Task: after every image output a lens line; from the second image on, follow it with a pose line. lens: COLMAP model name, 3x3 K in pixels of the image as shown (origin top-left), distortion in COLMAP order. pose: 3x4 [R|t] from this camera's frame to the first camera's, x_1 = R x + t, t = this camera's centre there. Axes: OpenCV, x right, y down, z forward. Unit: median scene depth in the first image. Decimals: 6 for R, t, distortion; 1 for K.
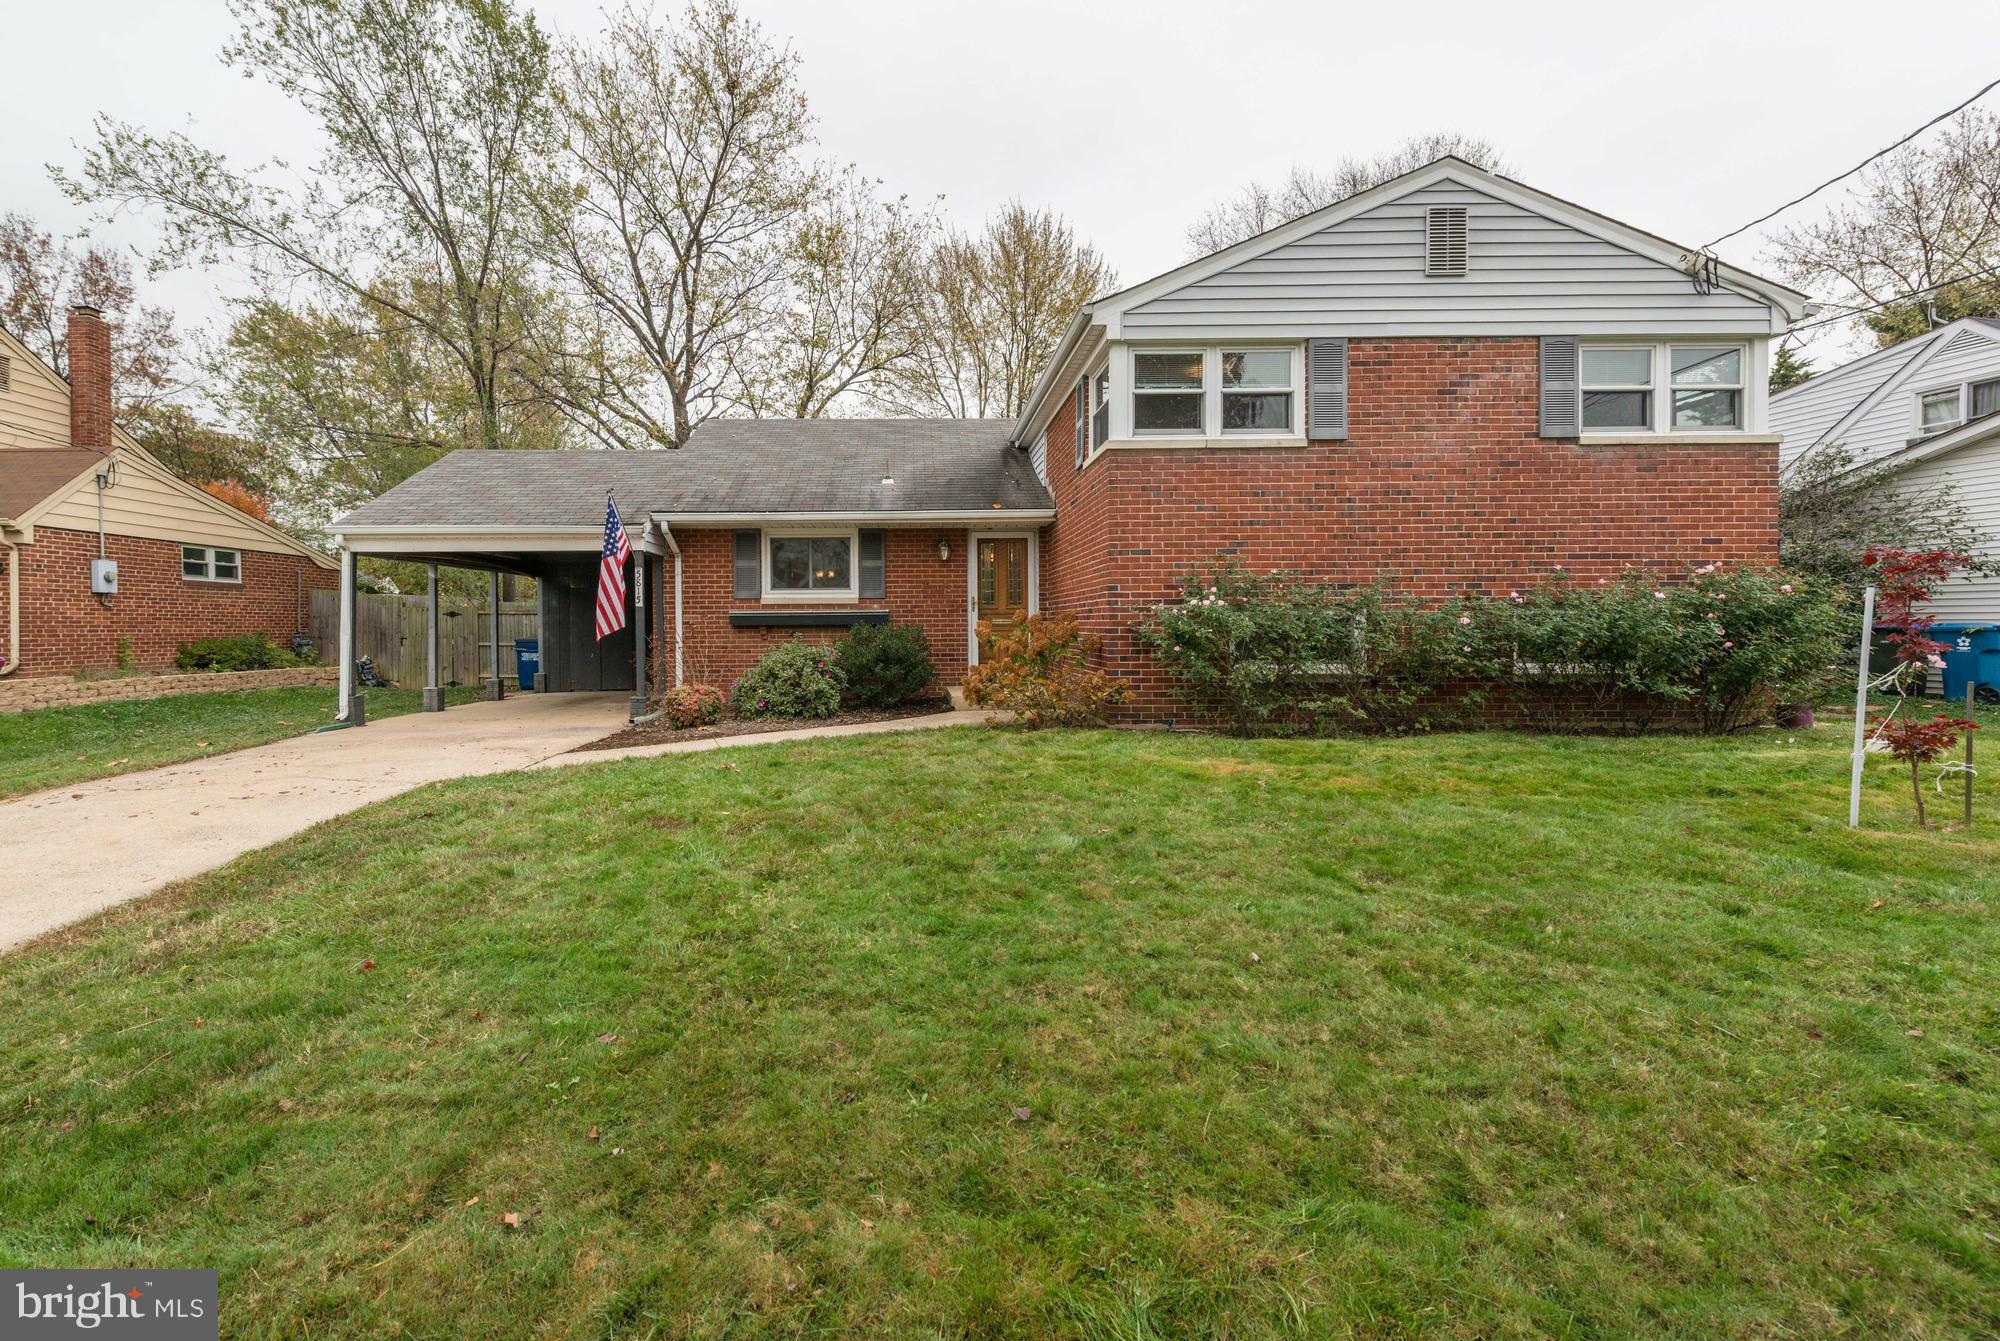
lens RADIAL K [[919.0, 0, 899.7], [0, 919.0, 668.1], [0, 0, 1]] dist [0.004718, 0.000155]
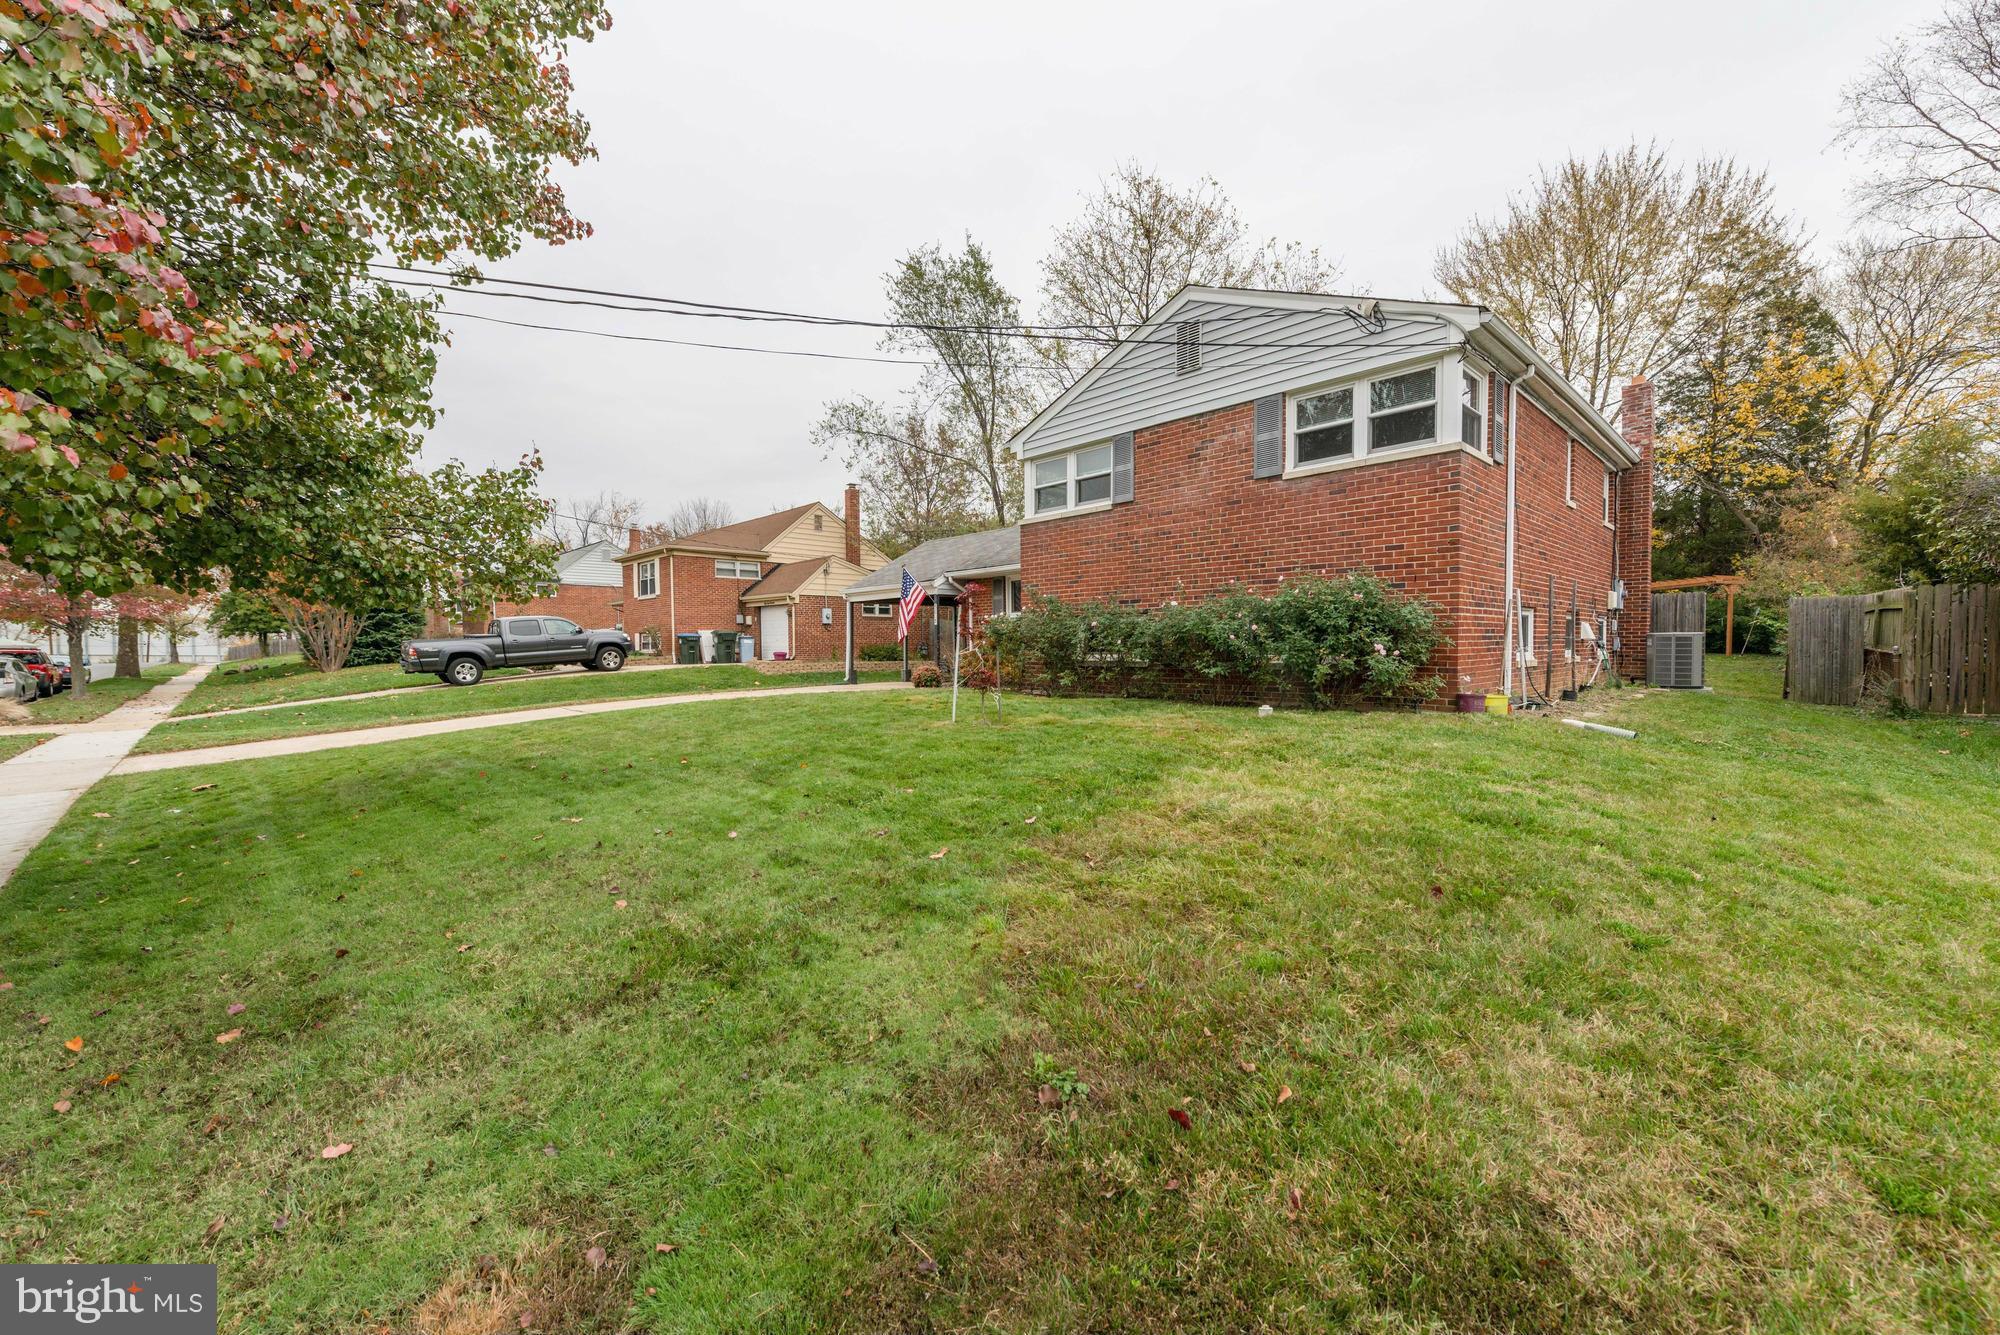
lens RADIAL K [[797.6, 0, 965.8], [0, 797.6, 676.7], [0, 0, 1]] dist [0.001722, 0.000023]
pose [[0.679870, 0.020663, -0.733042, 1.225308], [-0.010824, 0.999777, 0.018143, 0.008114], [0.733253, -0.004400, 0.679942, -0.047269]]
